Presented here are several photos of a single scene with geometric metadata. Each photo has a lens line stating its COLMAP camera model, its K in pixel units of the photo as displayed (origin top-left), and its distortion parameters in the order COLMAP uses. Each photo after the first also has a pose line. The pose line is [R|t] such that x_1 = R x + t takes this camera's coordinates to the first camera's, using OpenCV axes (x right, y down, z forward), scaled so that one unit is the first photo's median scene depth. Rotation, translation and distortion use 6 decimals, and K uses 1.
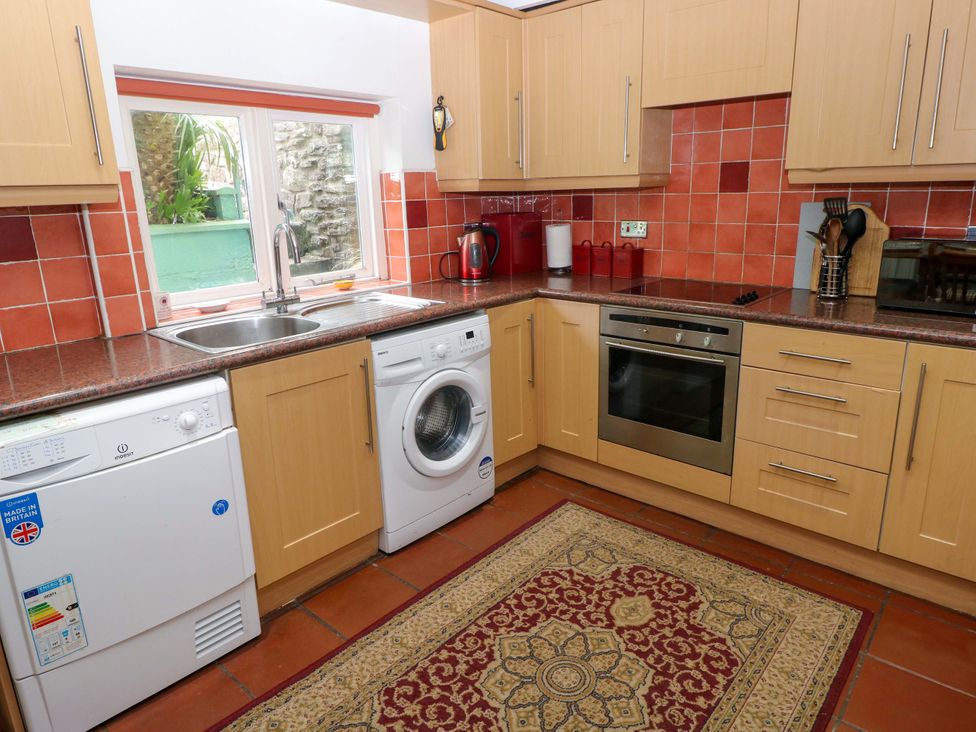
lens RADIAL K [[621.1, 0, 492.4], [0, 621.1, 351.8], [0, 0, 1]] dist [0.005573, -0.010780]
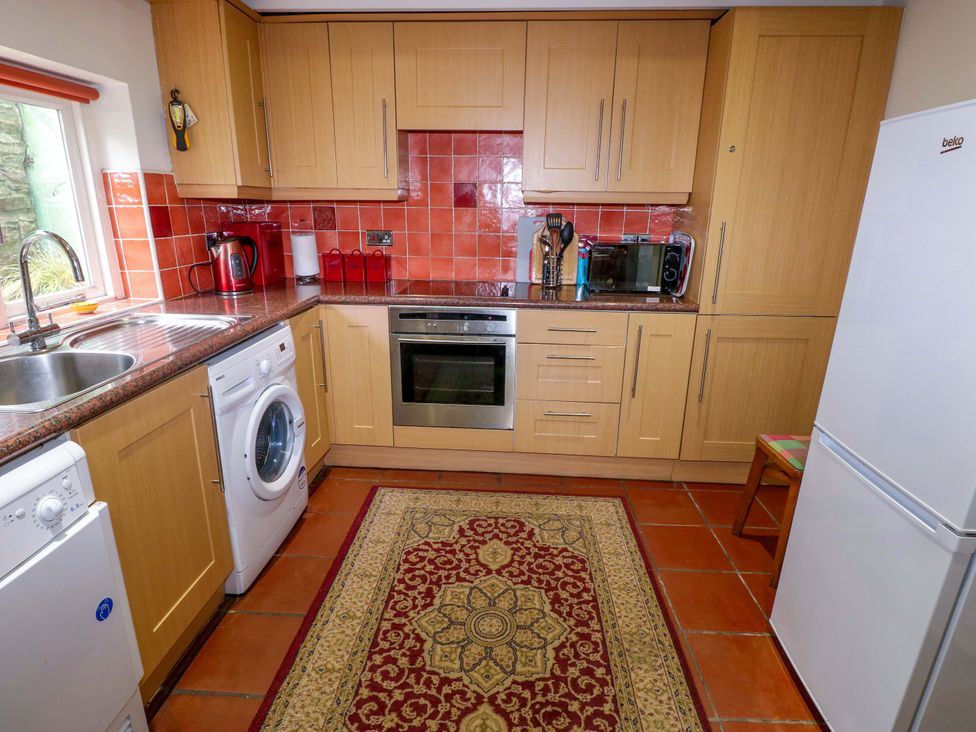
lens RADIAL K [[533.2, 0, 484.3], [0, 533.2, 365.1], [0, 0, 1]] dist [-0.002034, -0.009313]
pose [[0.787664, -0.144972, 0.598806, -0.329519], [0.125008, 0.989311, 0.075079, -0.025438], [-0.603290, 0.015719, 0.797367, 0.165336]]
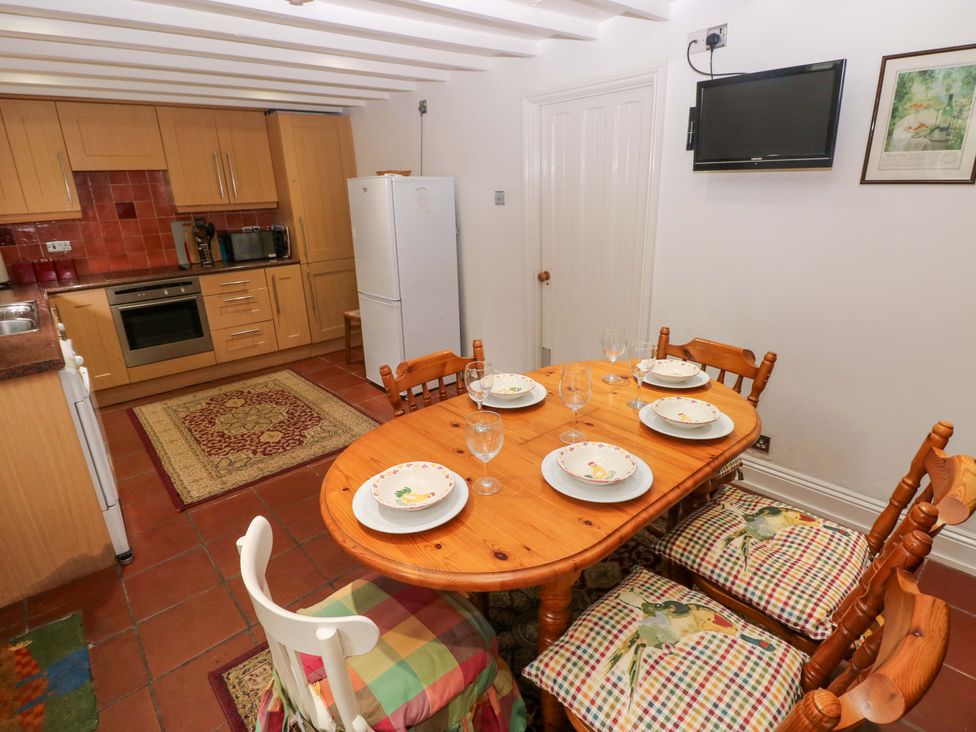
lens RADIAL K [[510.2, 0, 488.2], [0, 510.2, 365.8], [0, 0, 1]] dist [-0.004578, -0.008449]
pose [[0.130085, -0.307217, 0.942707, -1.249318], [0.278833, 0.923749, 0.262562, 0.056561], [-0.951488, 0.228702, 0.205829, -0.264987]]
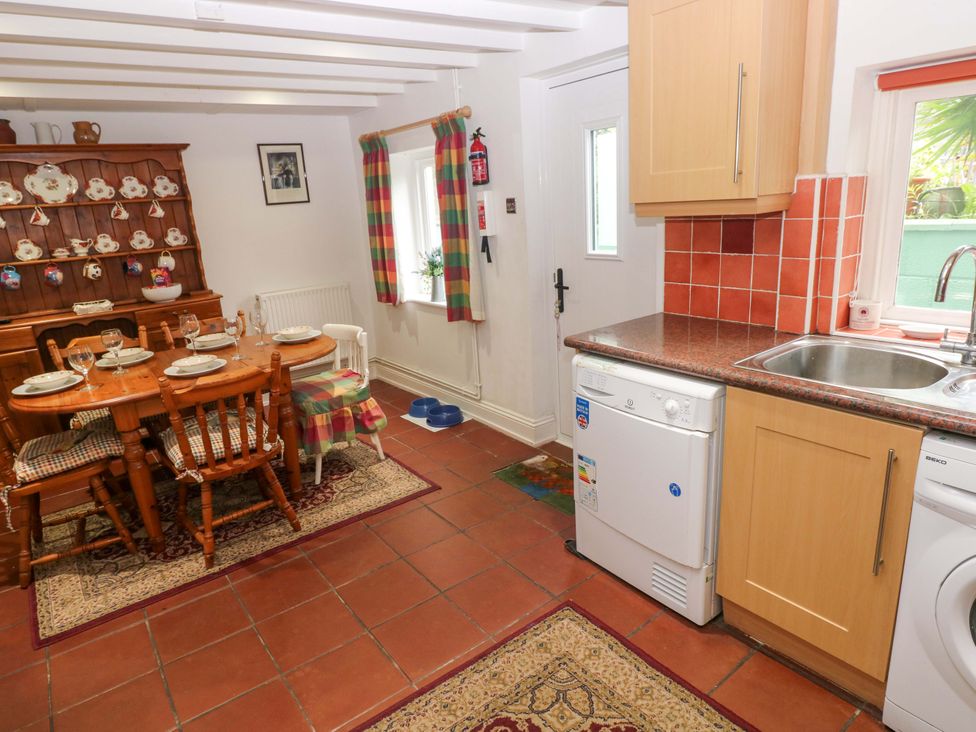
lens RADIAL K [[591.9, 0, 492.8], [0, 591.9, 364.3], [0, 0, 1]] dist [-0.006905, -0.007316]
pose [[-0.187968, 0.299874, -0.935278, 0.452013], [-0.186506, 0.924028, 0.333750, -0.207648], [0.964305, 0.237169, -0.117759, 0.594247]]
